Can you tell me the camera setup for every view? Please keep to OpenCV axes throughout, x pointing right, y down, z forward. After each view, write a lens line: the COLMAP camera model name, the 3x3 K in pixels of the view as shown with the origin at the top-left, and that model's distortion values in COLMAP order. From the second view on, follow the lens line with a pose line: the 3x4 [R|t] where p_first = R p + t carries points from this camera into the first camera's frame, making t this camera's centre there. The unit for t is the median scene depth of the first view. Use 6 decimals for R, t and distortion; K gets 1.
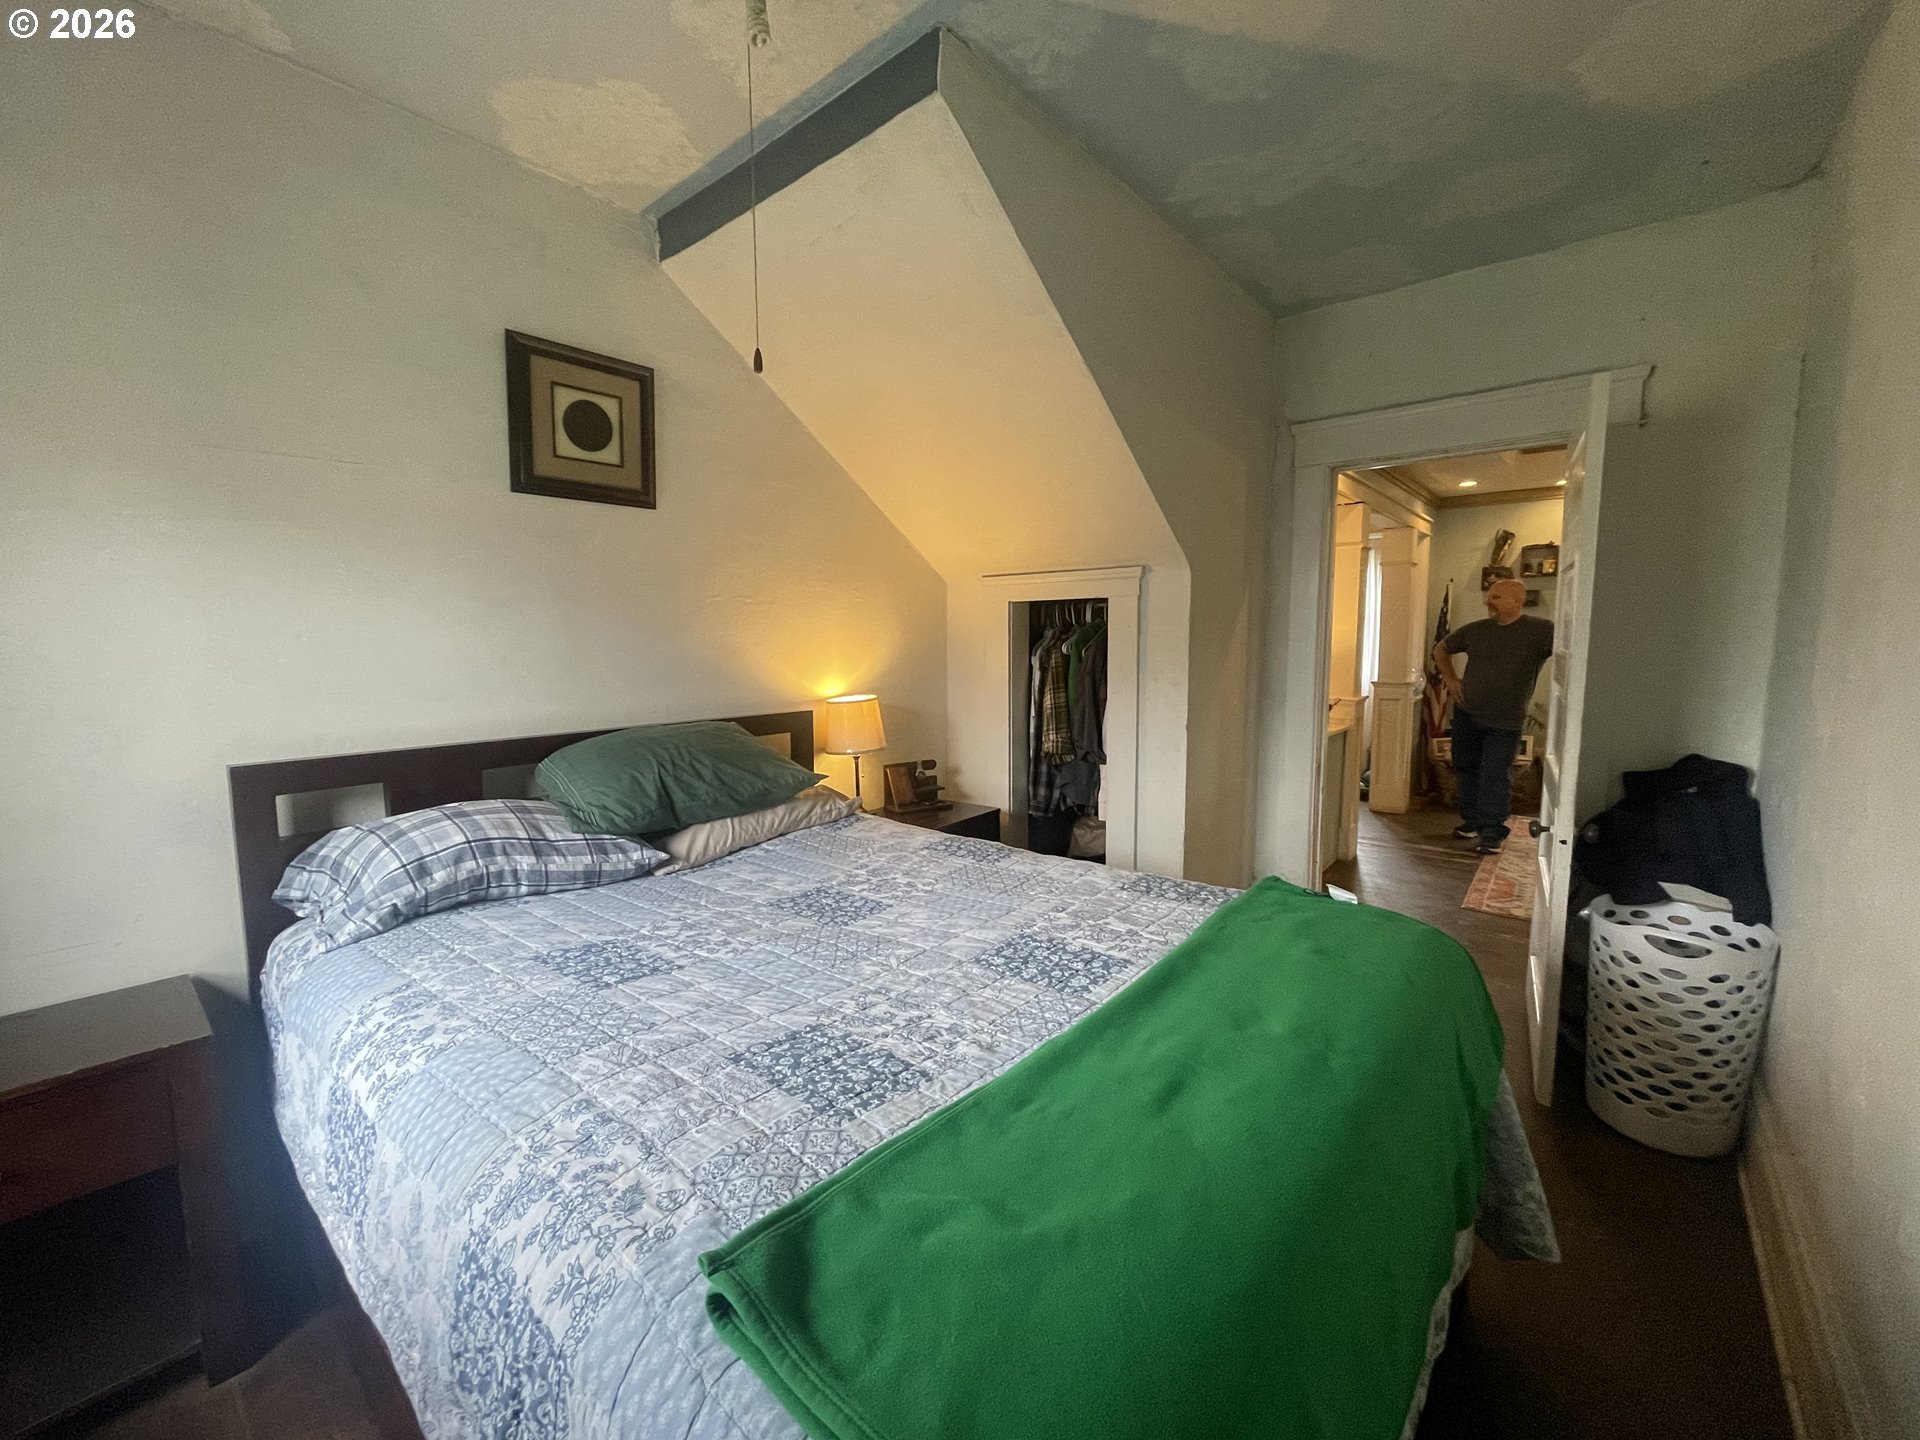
lens RADIAL K [[777.6, 0, 957.3], [0, 777.6, 713.2], [0, 0, 1]] dist [-0.002815, 0.000511]
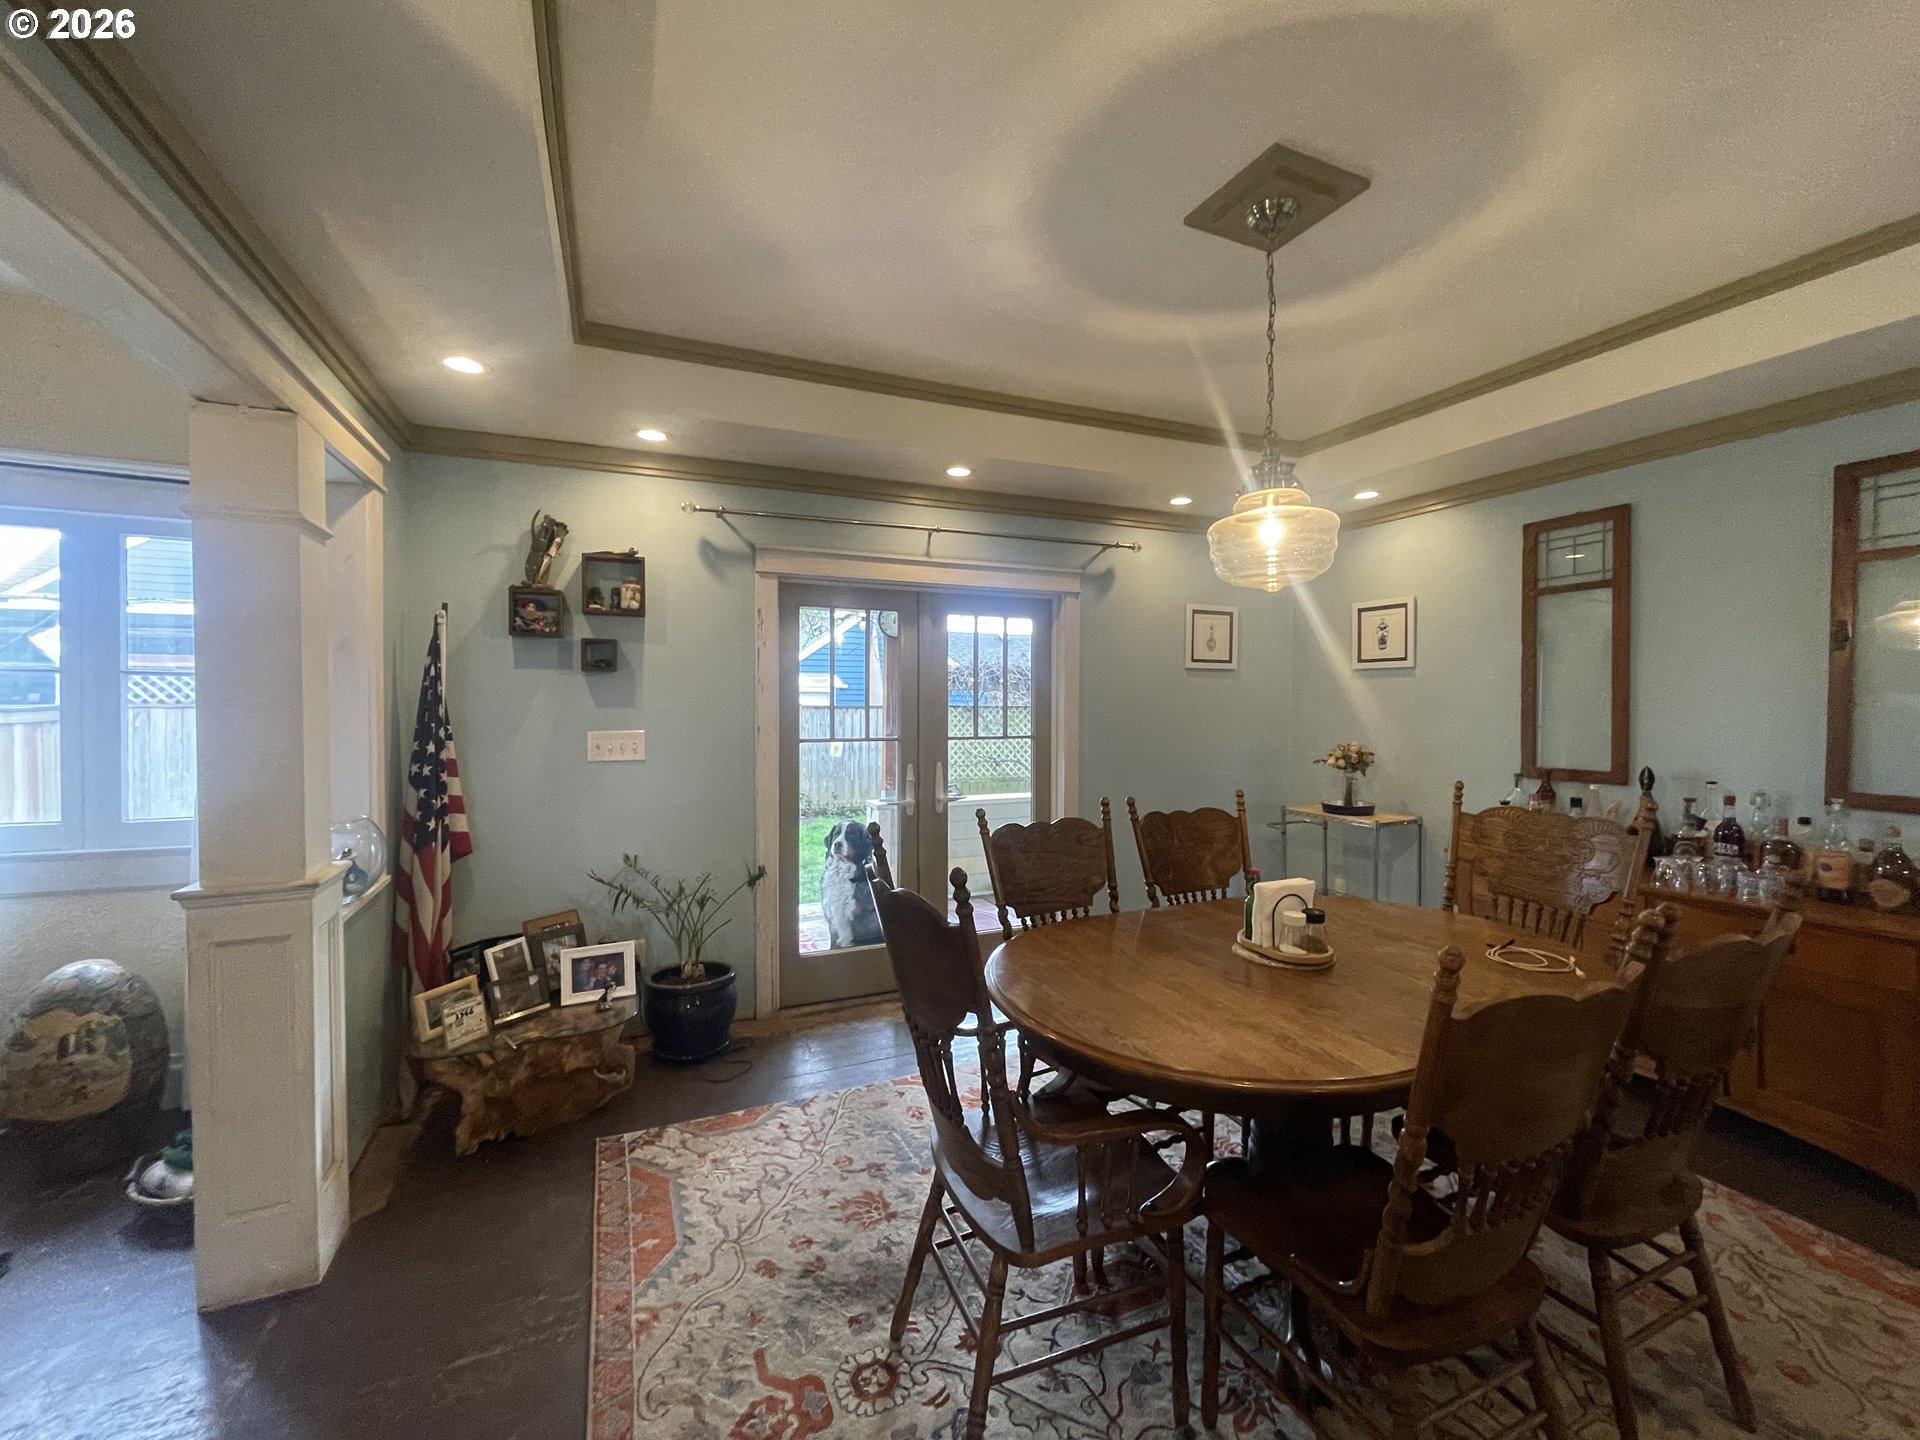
lens RADIAL K [[777.6, 0, 956.6], [0, 777.6, 711.7], [0, 0, 1]] dist [-0.002815, 0.000511]
pose [[0.440252, -0.007726, 0.897841, 0.377059], [0.079053, 0.996413, -0.030189, -0.076546], [-0.894388, 0.084268, 0.439283, 0.564237]]
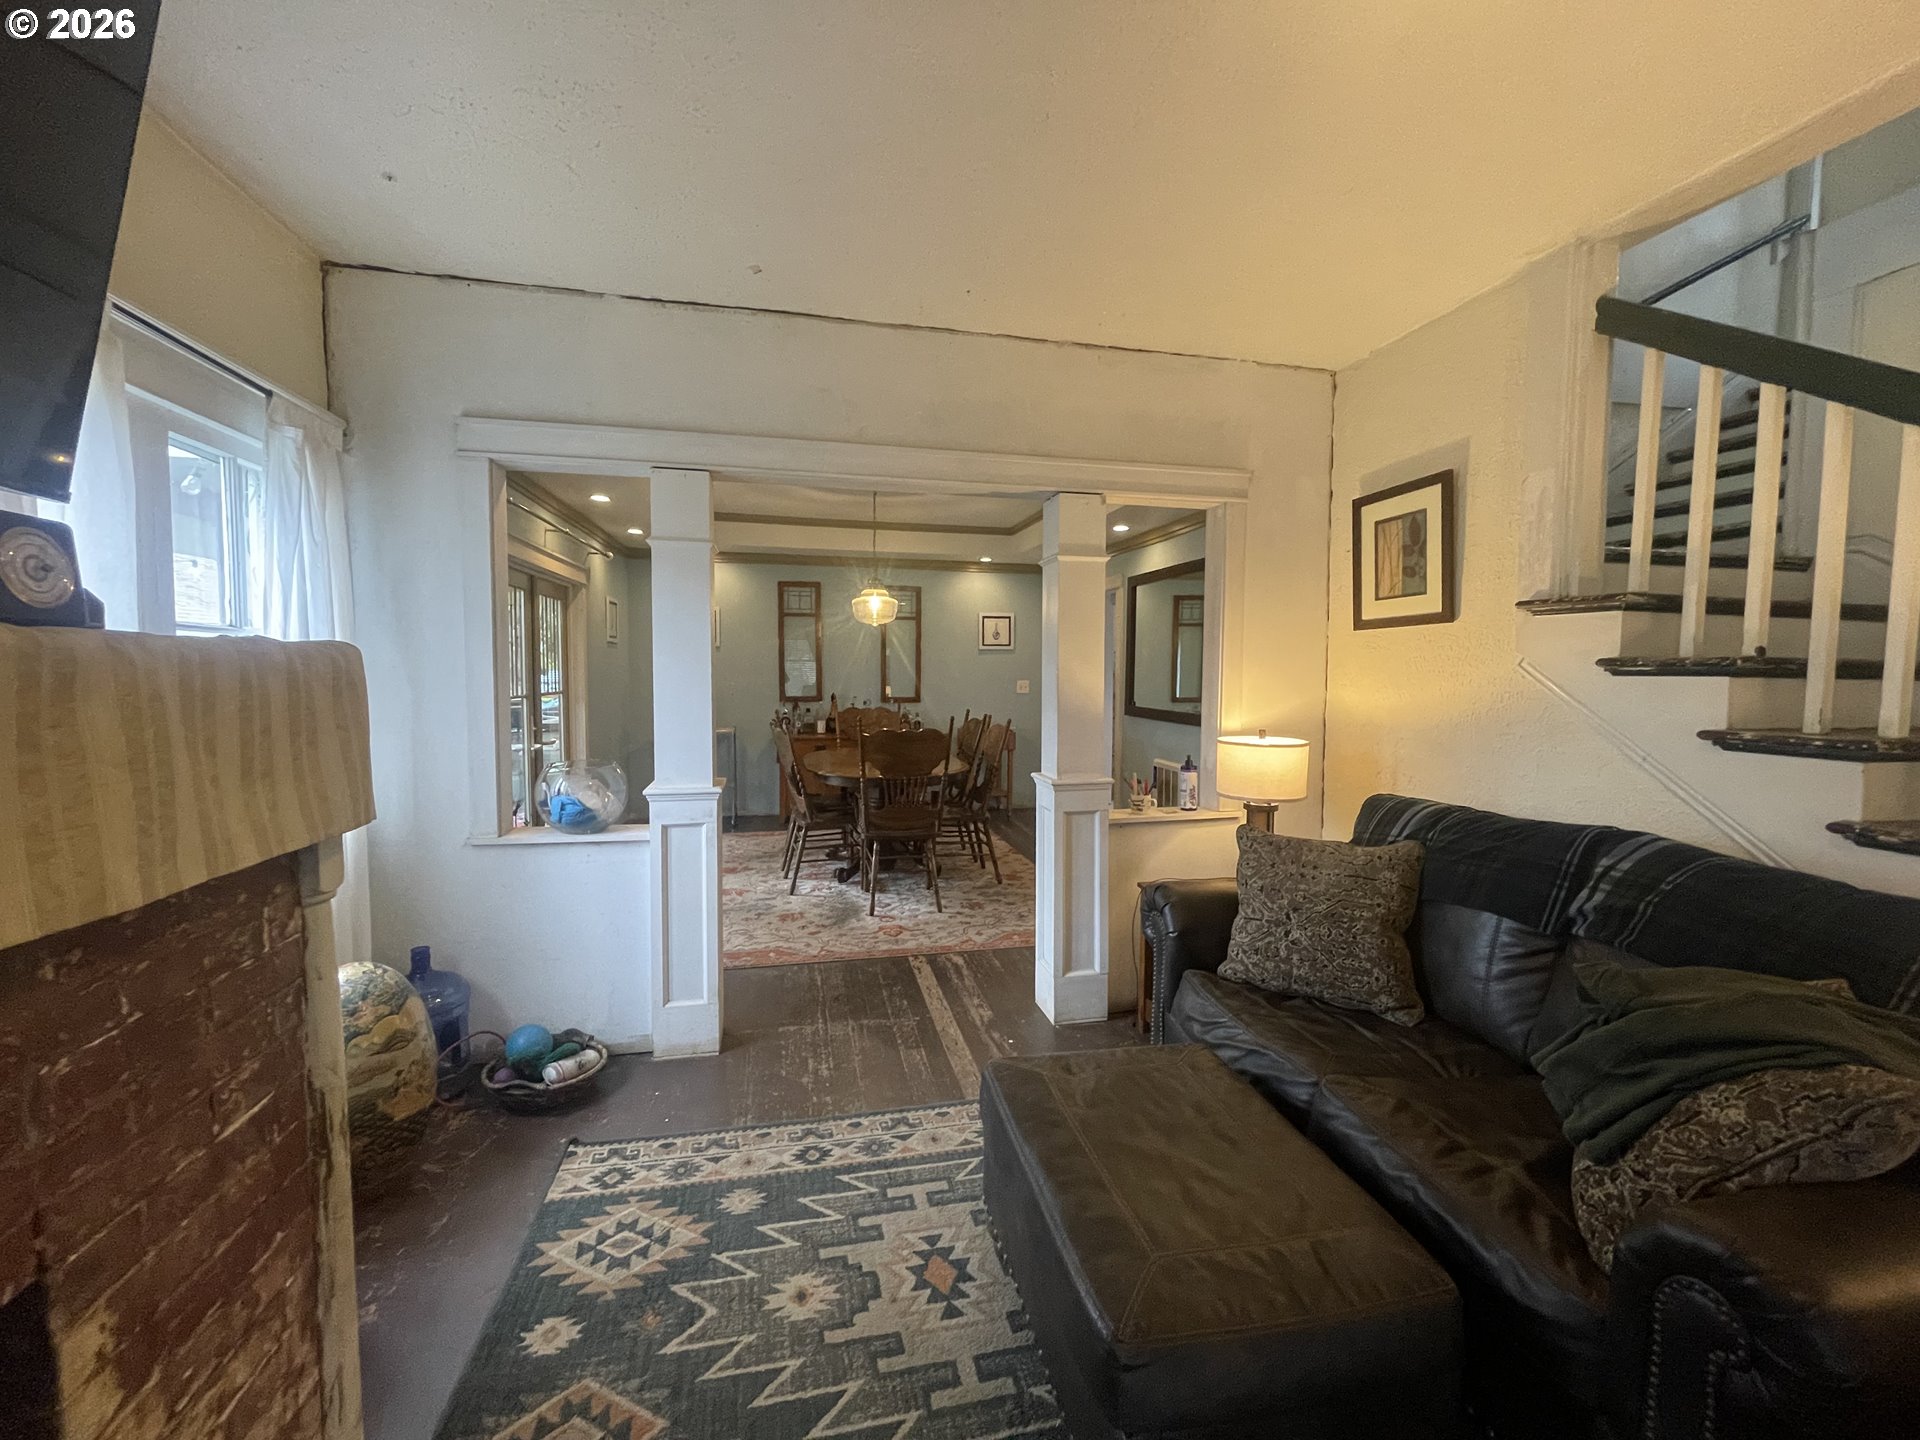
lens RADIAL K [[777.6, 0, 959.7], [0, 777.6, 726.4], [0, 0, 1]] dist [-0.002815, 0.000511]
pose [[-0.798001, -0.048619, 0.600692, 0.125374], [0.050418, 0.987861, 0.146934, -0.137307], [-0.600544, 0.147539, -0.785862, 1.223330]]
